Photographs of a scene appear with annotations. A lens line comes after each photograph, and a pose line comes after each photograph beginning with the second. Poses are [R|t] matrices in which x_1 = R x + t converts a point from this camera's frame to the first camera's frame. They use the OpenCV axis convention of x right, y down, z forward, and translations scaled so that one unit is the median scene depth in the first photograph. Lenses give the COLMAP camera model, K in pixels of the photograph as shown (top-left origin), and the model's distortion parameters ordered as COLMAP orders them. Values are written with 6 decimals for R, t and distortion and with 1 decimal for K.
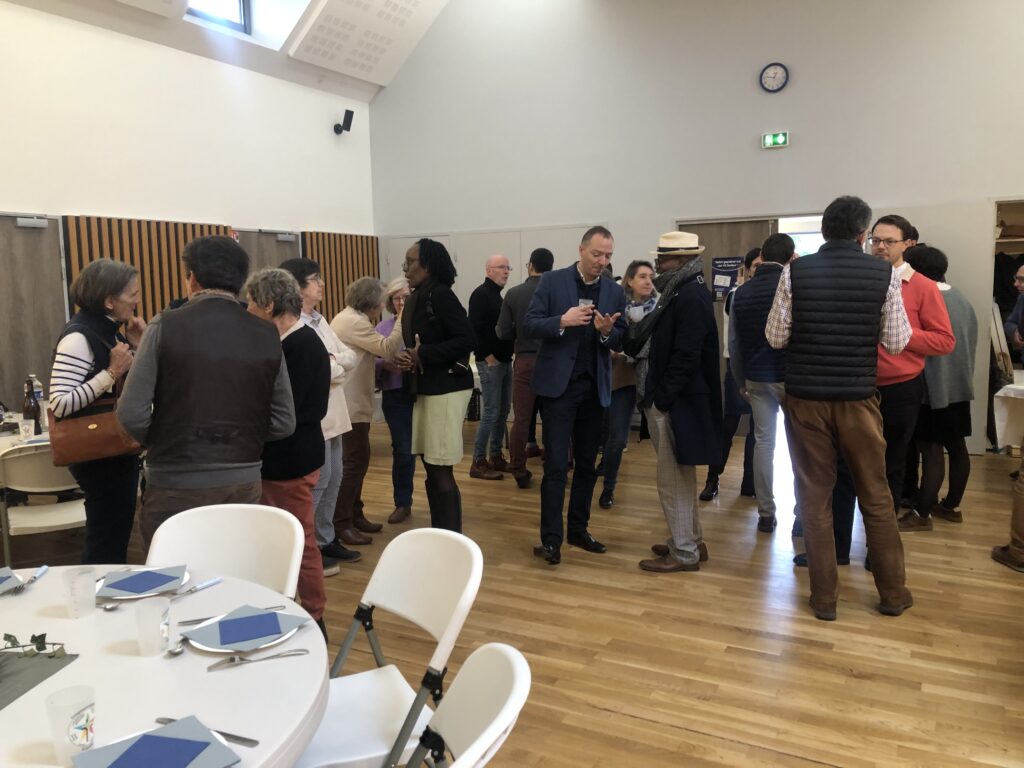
lens RADIAL K [[843.7, 0, 510.9], [0, 843.7, 381.5], [0, 0, 1]] dist [0.025570, -0.029824]
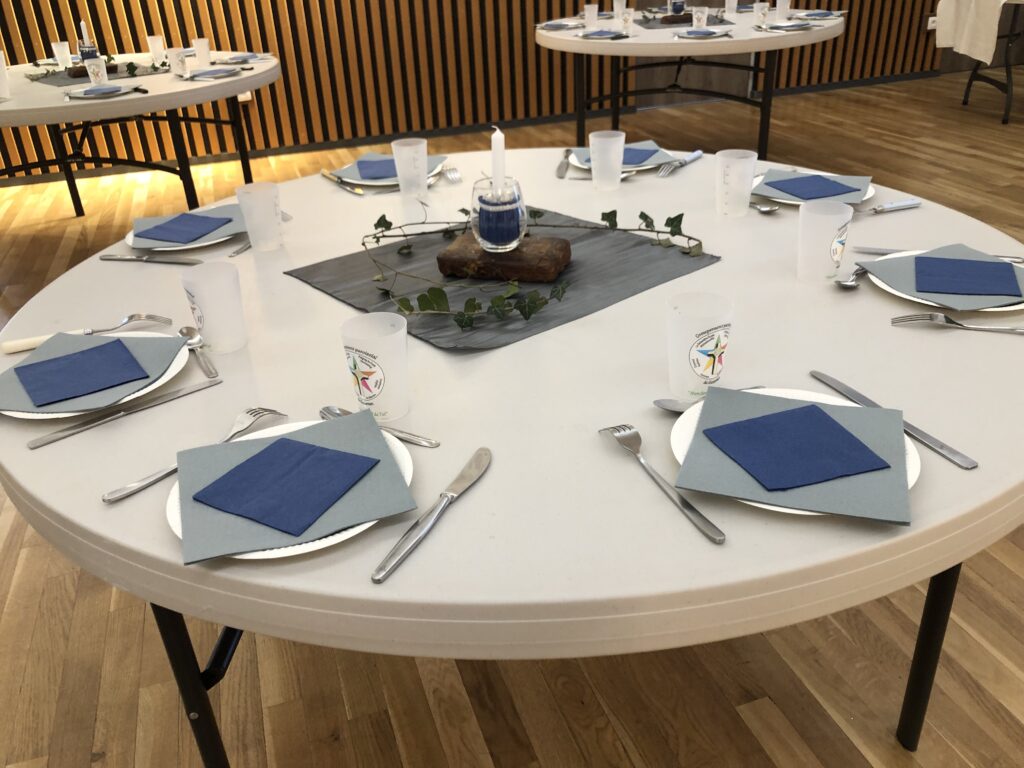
lens RADIAL K [[843.7, 0, 510.7], [0, 843.7, 383.8], [0, 0, 1]] dist [0.025570, -0.029824]
pose [[0.739845, 0.303397, -0.600483, -0.166329], [-0.044819, 0.912787, 0.405969, 0.129521], [0.671283, -0.273441, 0.688919, 0.334993]]
